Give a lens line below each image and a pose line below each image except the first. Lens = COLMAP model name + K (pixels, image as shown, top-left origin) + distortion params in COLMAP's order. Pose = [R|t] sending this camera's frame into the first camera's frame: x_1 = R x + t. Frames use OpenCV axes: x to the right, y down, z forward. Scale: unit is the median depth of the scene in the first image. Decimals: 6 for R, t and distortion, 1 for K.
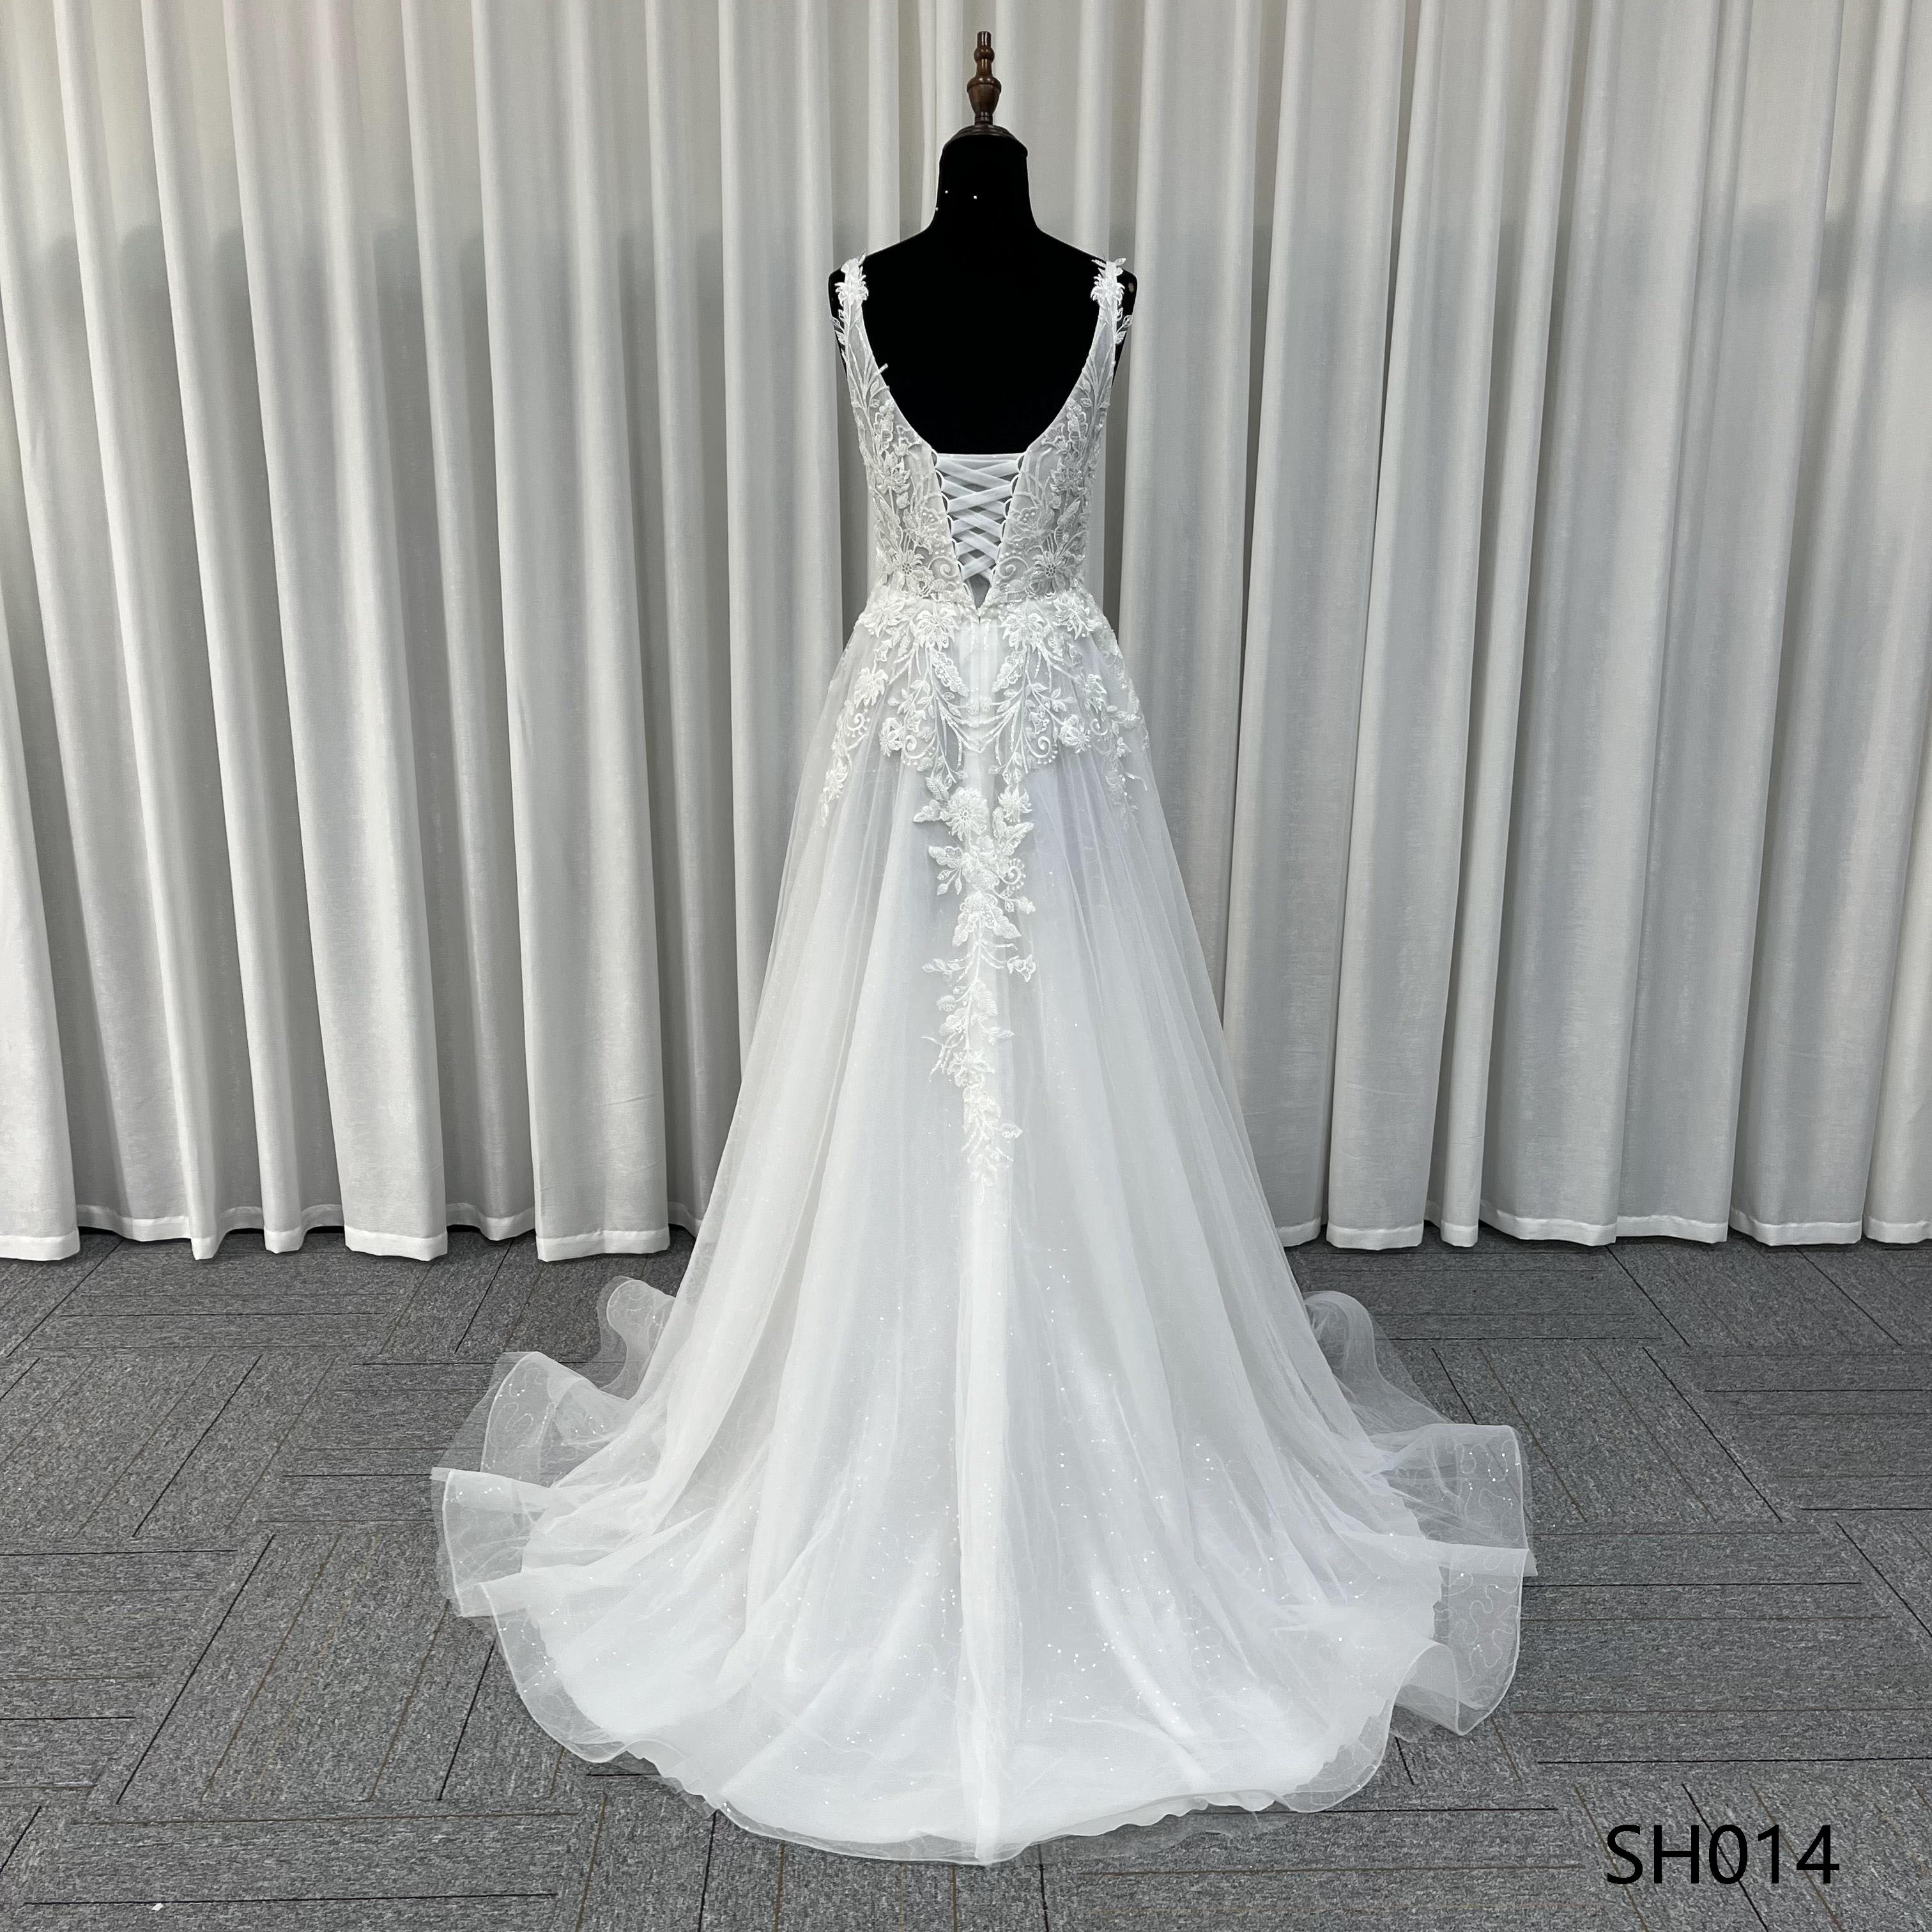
lens RADIAL K [[1937.8, 0, 974.5], [0, 1937.8, 989.7], [0, 0, 1]] dist [0.098292, -0.239149]
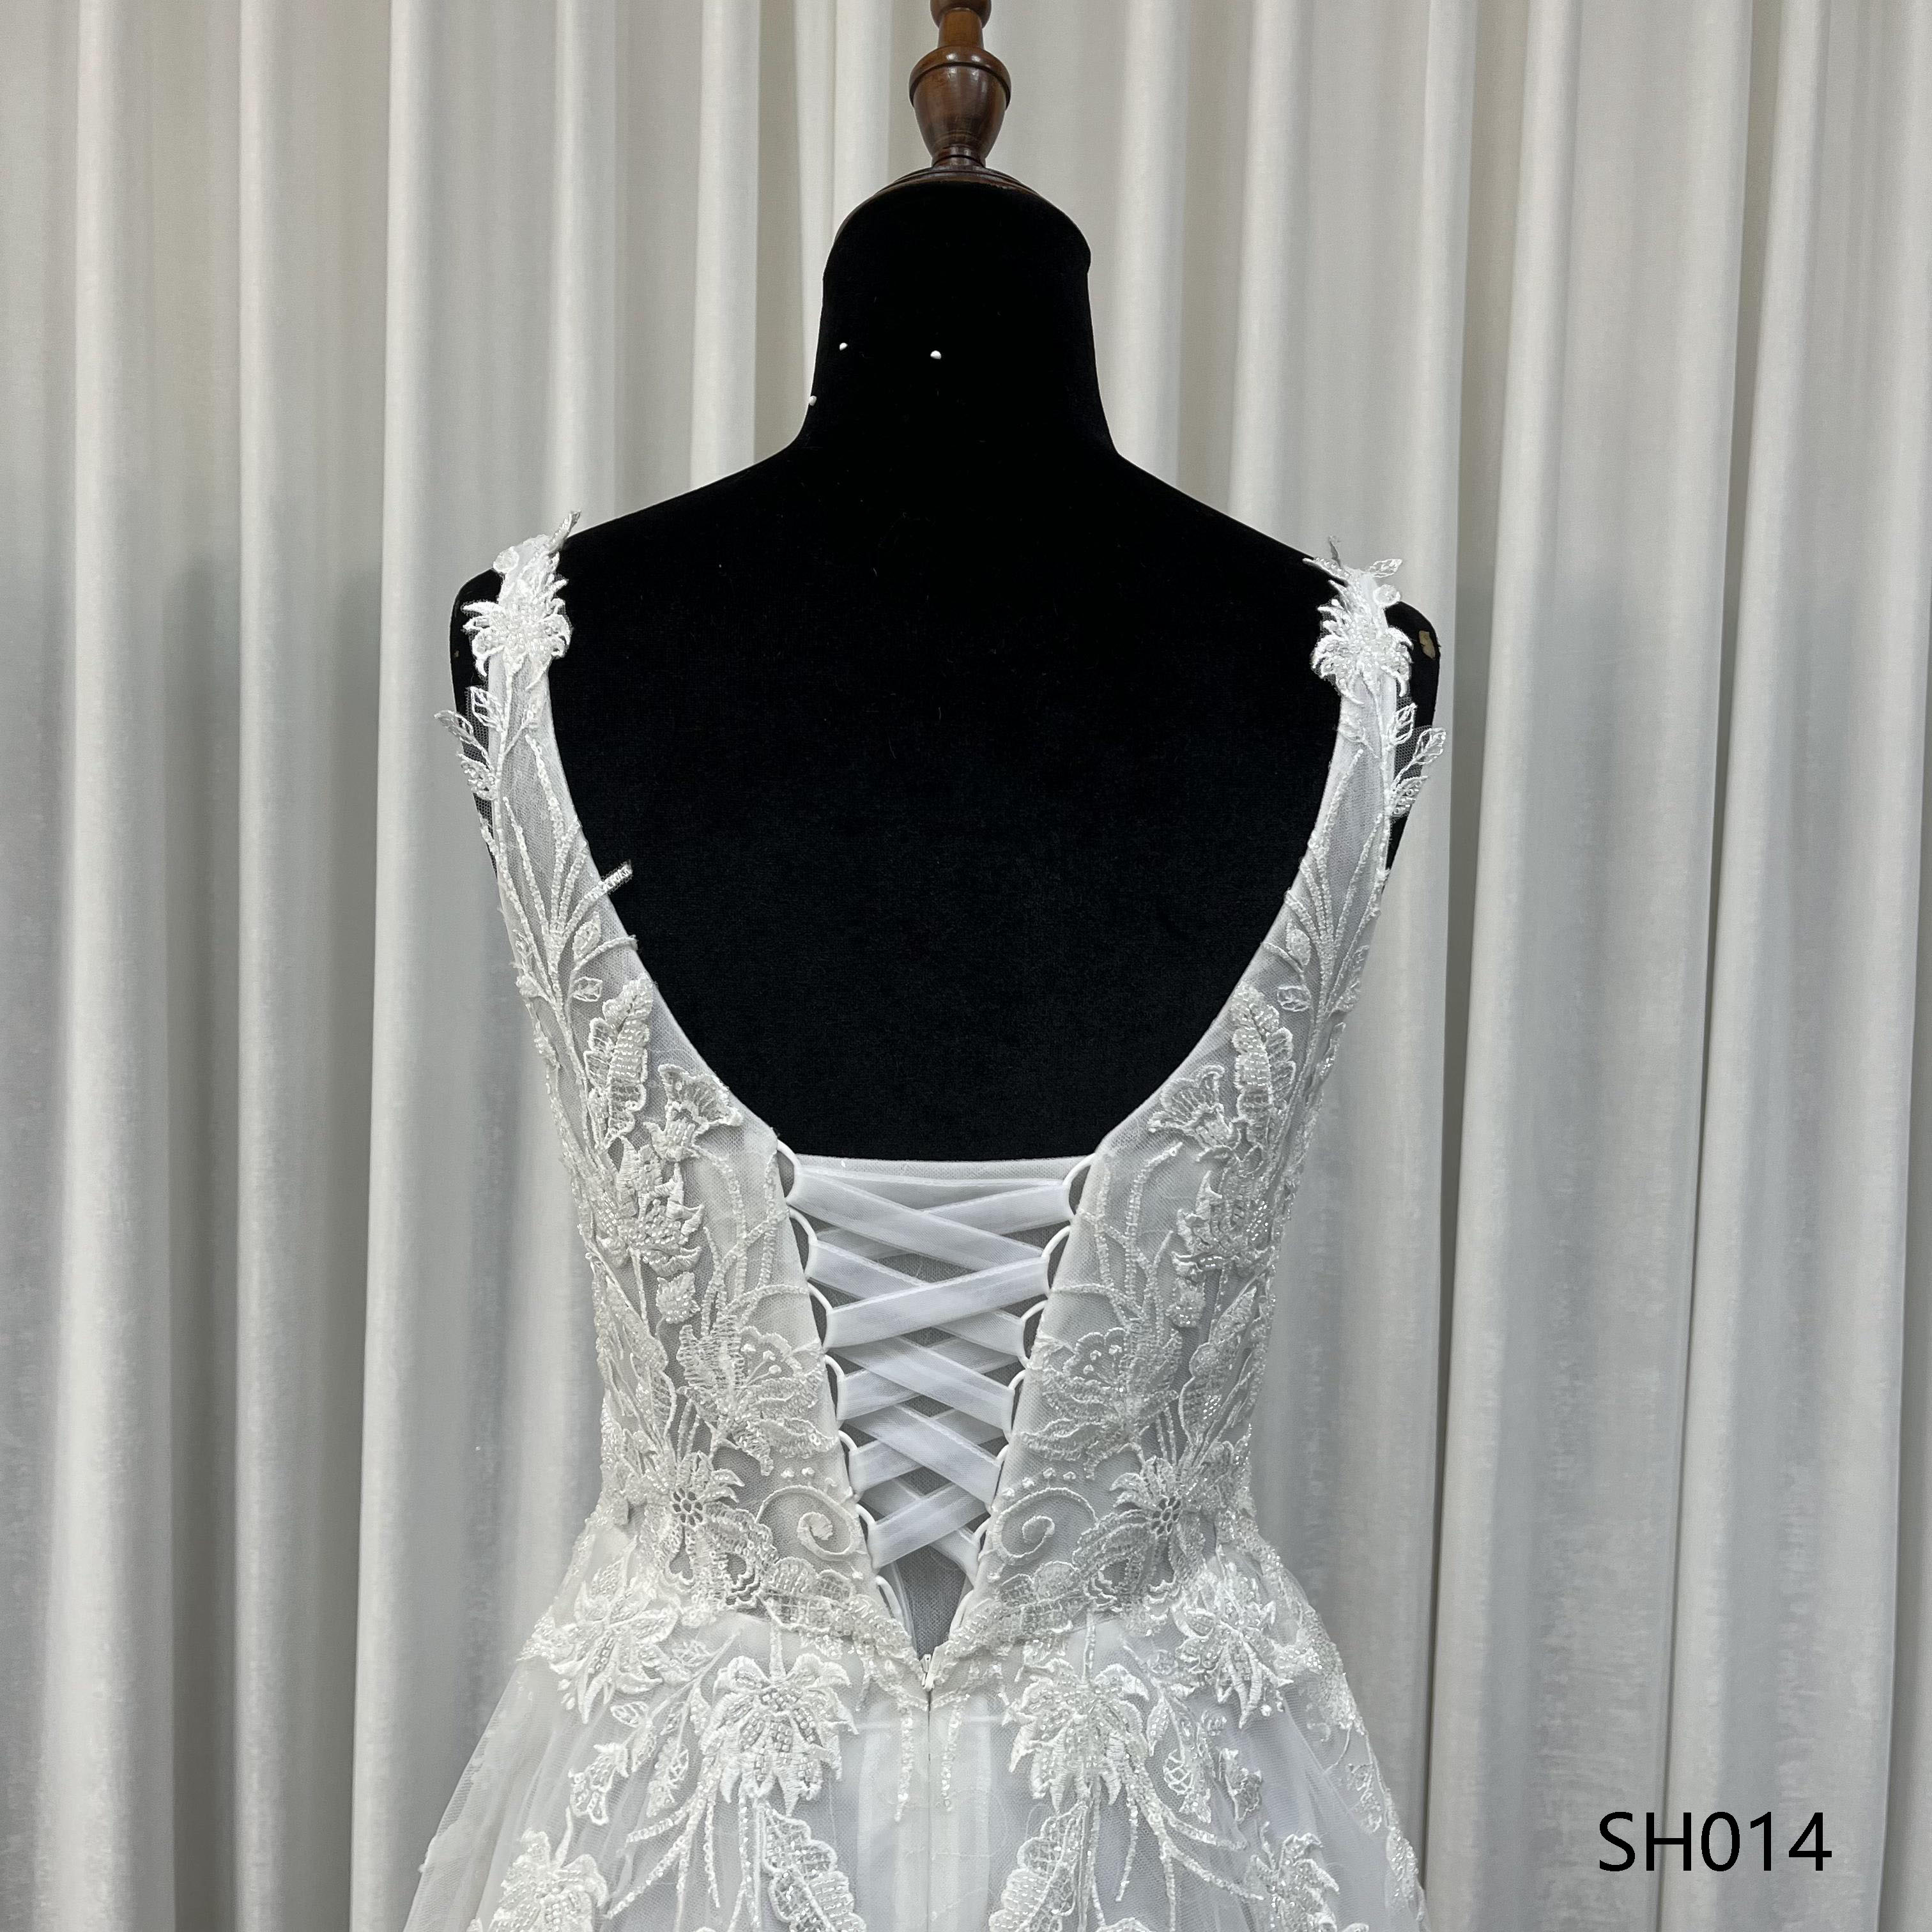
lens RADIAL K [[1969.1, 0, 984.7], [0, 1969.1, 977.7], [0, 0, 1]] dist [0.032579, -0.035342]
pose [[0.998376, 0.016073, 0.054655, -0.007002], [-0.003775, 0.975931, -0.218048, -0.230332], [-0.056844, 0.217487, 0.974407, 0.684886]]
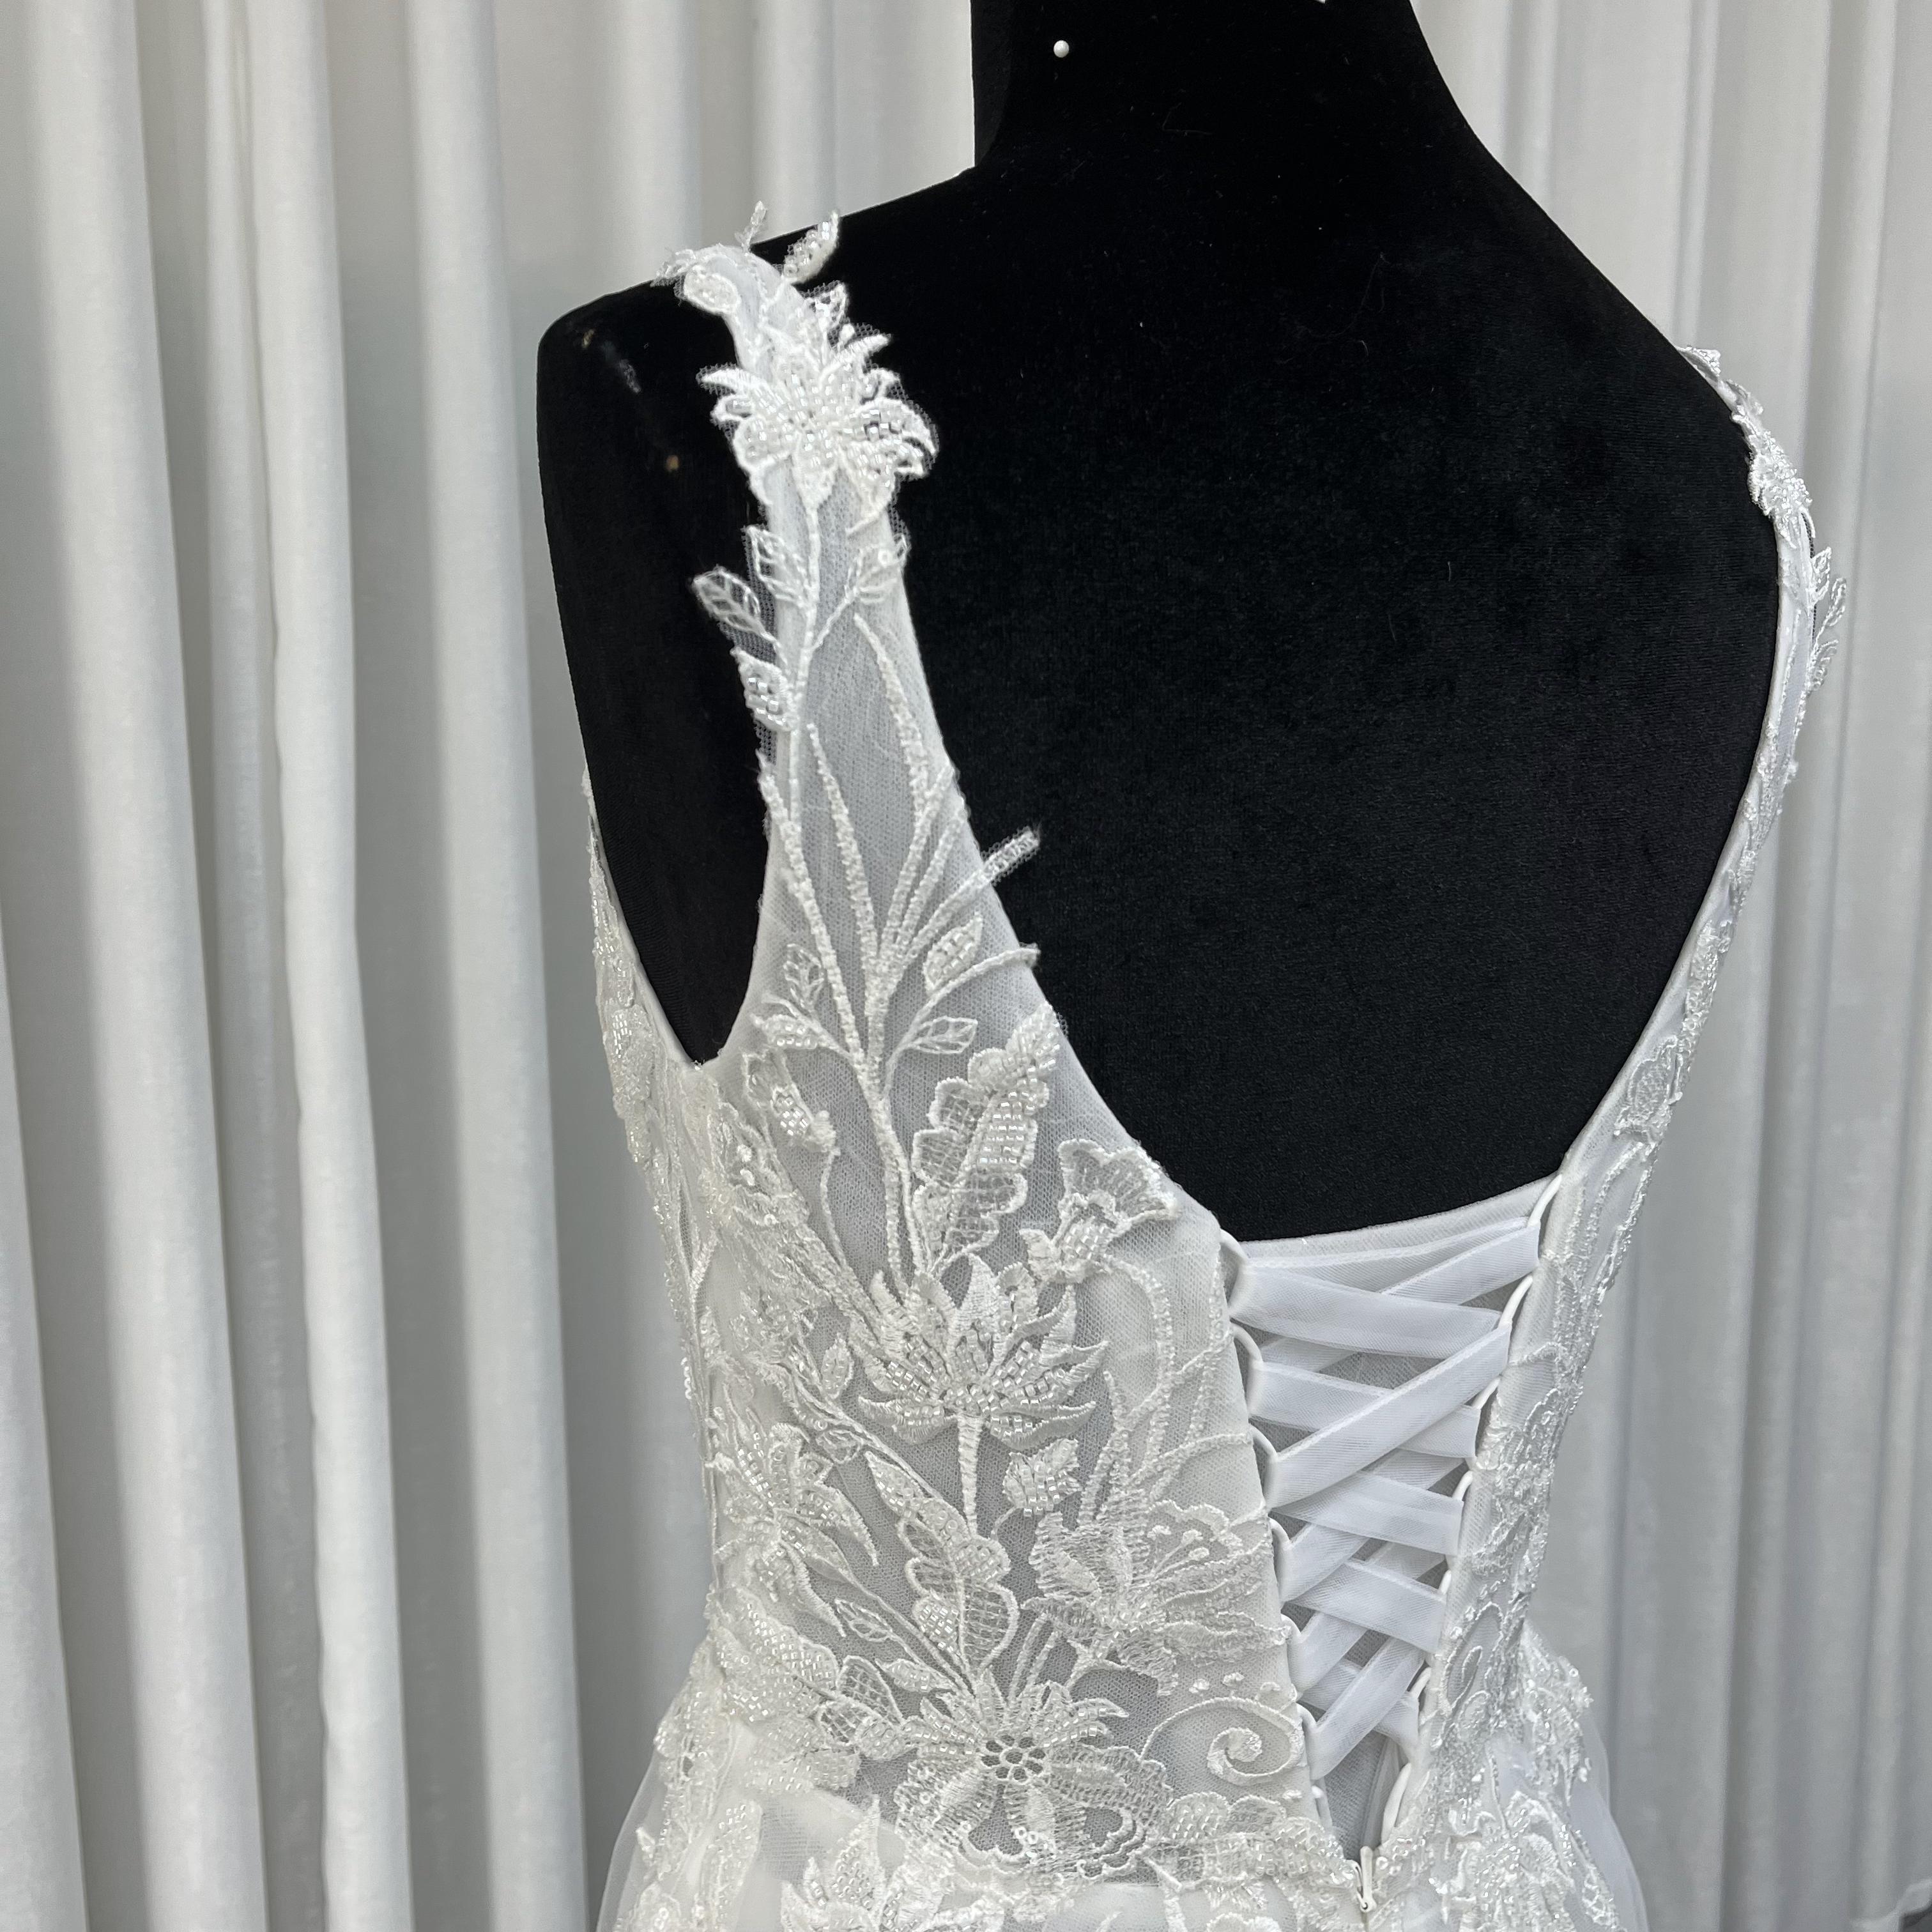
lens RADIAL K [[1969.1, 0, 984.7], [0, 1969.1, 977.7], [0, 0, 1]] dist [0.032579, -0.035342]
pose [[0.849517, -0.093838, 0.519149, -0.137236], [0.141030, 0.988635, -0.052077, -0.287142], [-0.508362, 0.117456, 0.853096, 0.818652]]
